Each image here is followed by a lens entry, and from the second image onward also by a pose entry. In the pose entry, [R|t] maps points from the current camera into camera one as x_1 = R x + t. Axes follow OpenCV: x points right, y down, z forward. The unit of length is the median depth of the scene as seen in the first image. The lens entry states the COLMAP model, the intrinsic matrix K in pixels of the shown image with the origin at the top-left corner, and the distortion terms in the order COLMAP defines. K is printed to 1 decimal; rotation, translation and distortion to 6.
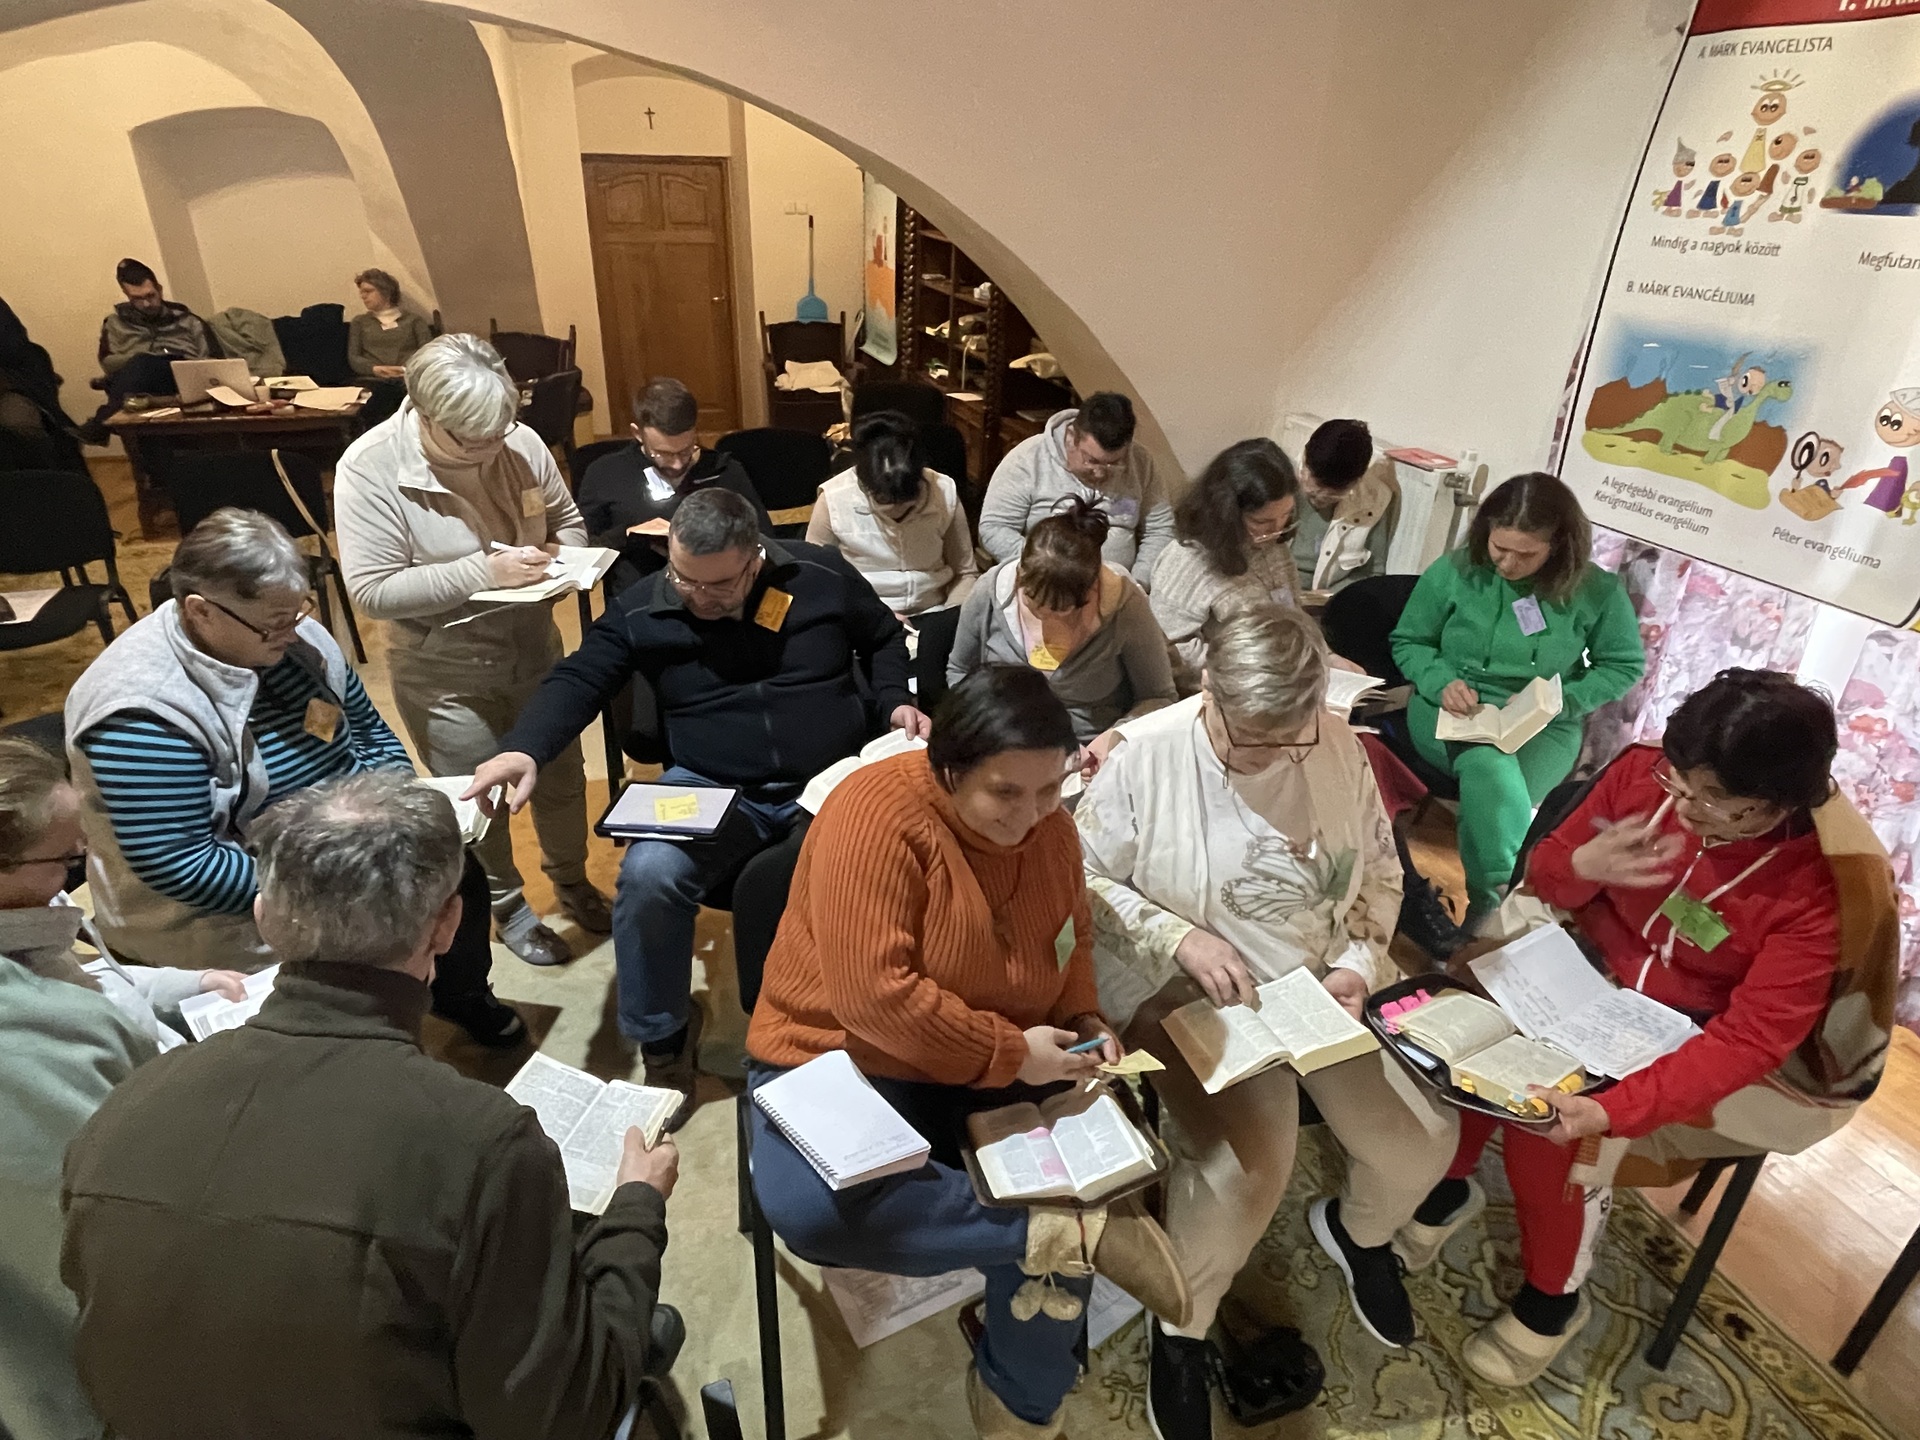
lens RADIAL K [[1104.8, 0, 951.2], [0, 1104.8, 716.4], [0, 0, 1]] dist [-0.003702, 0.001599]
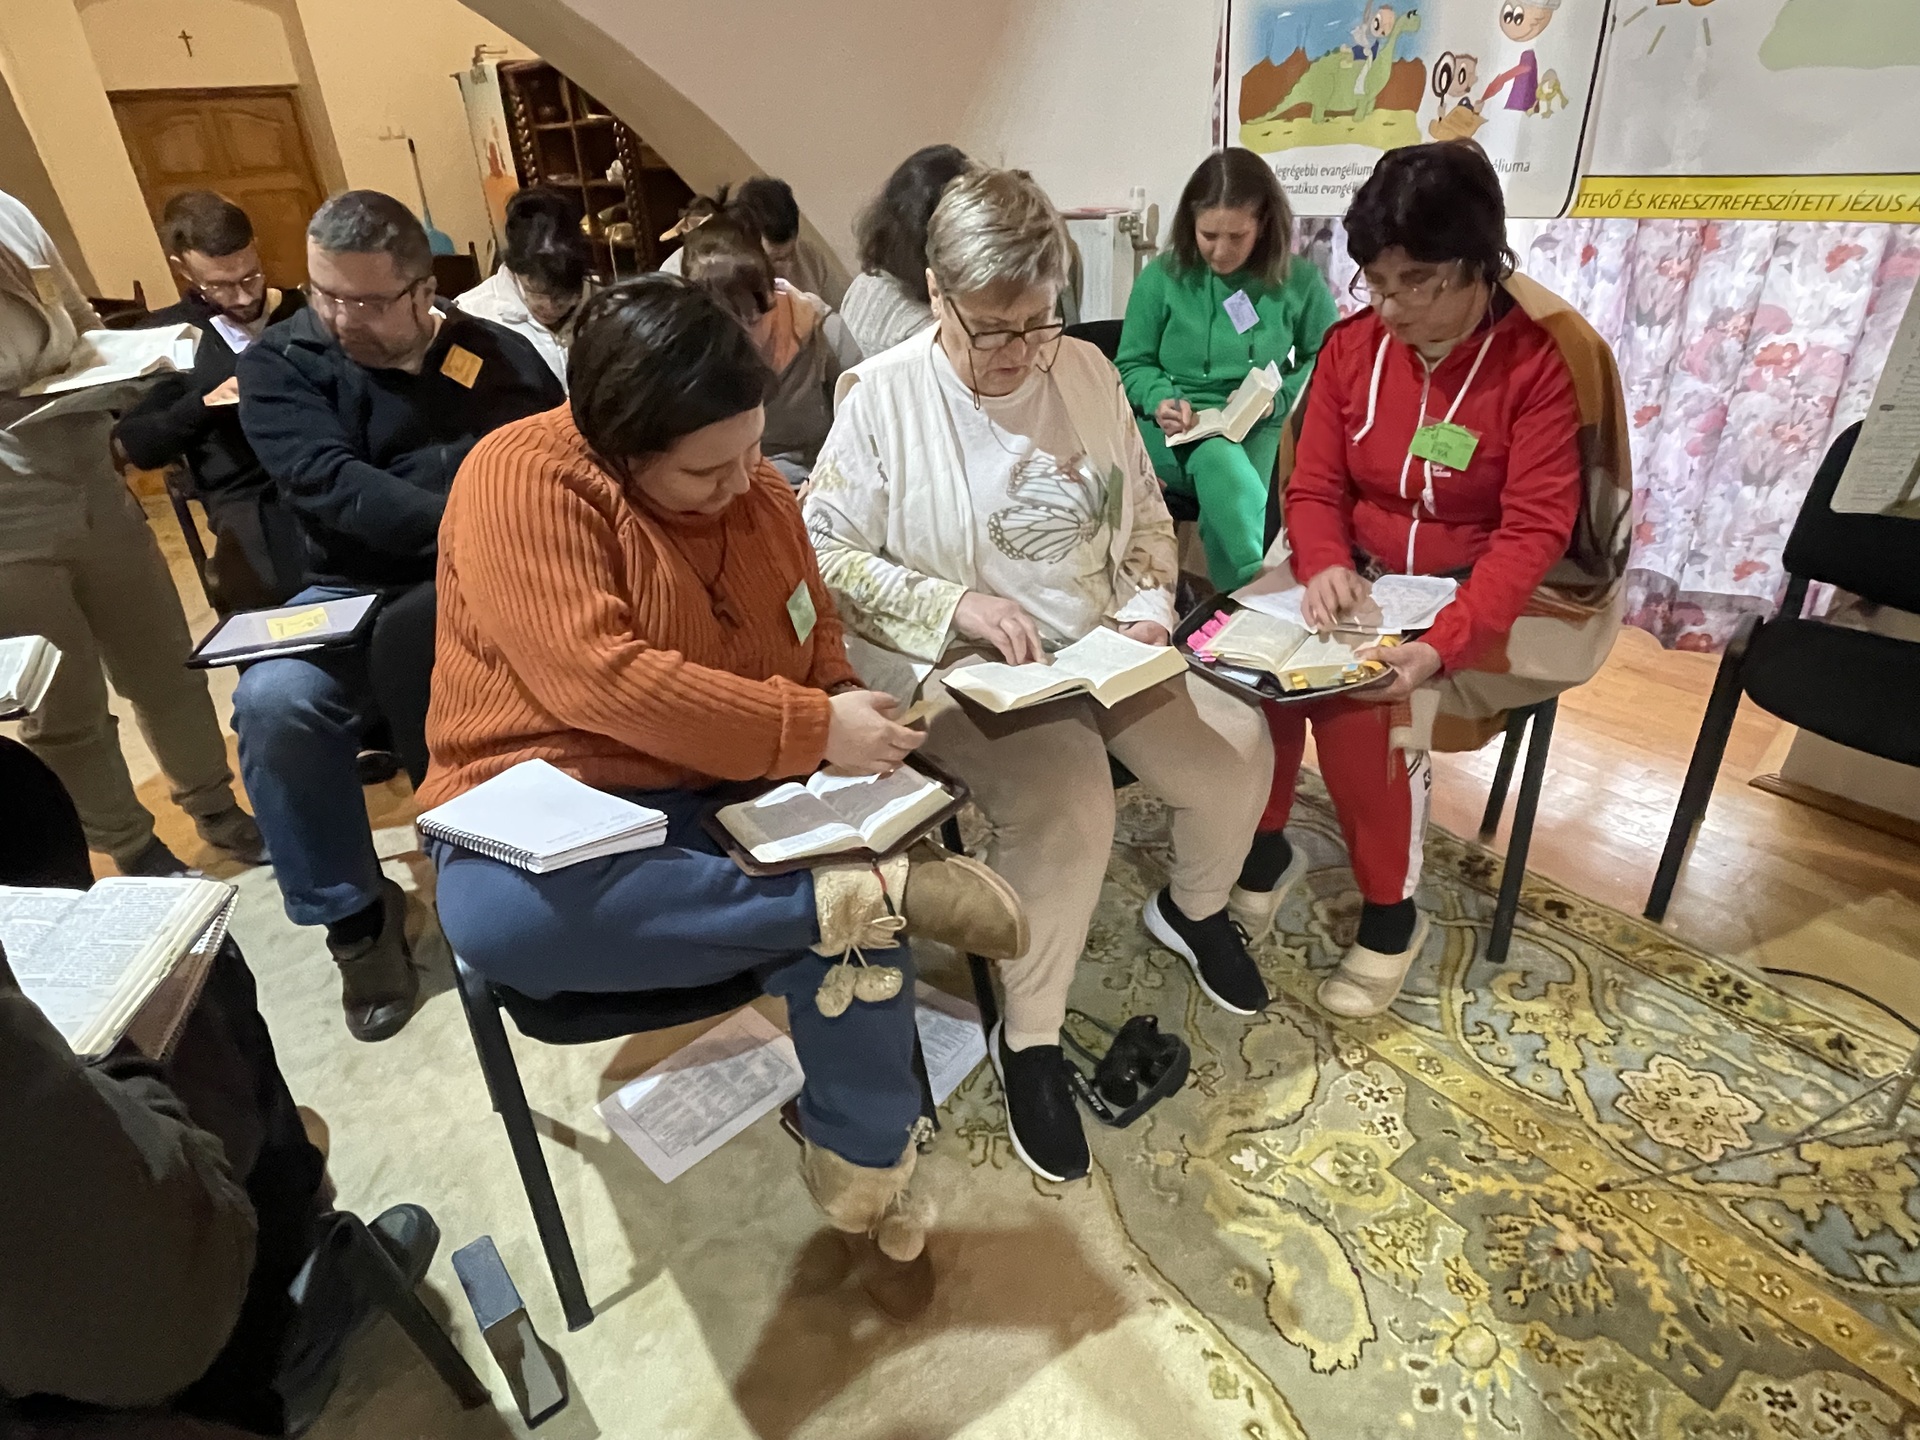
lens RADIAL K [[1104.8, 0, 951.2], [0, 1104.8, 716.4], [0, 0, 1]] dist [-0.003702, 0.001599]
pose [[0.954660, -0.206768, 0.214177, 0.013851], [0.204114, 0.978332, 0.034686, 0.236198], [-0.216709, 0.010603, 0.976179, 0.144344]]
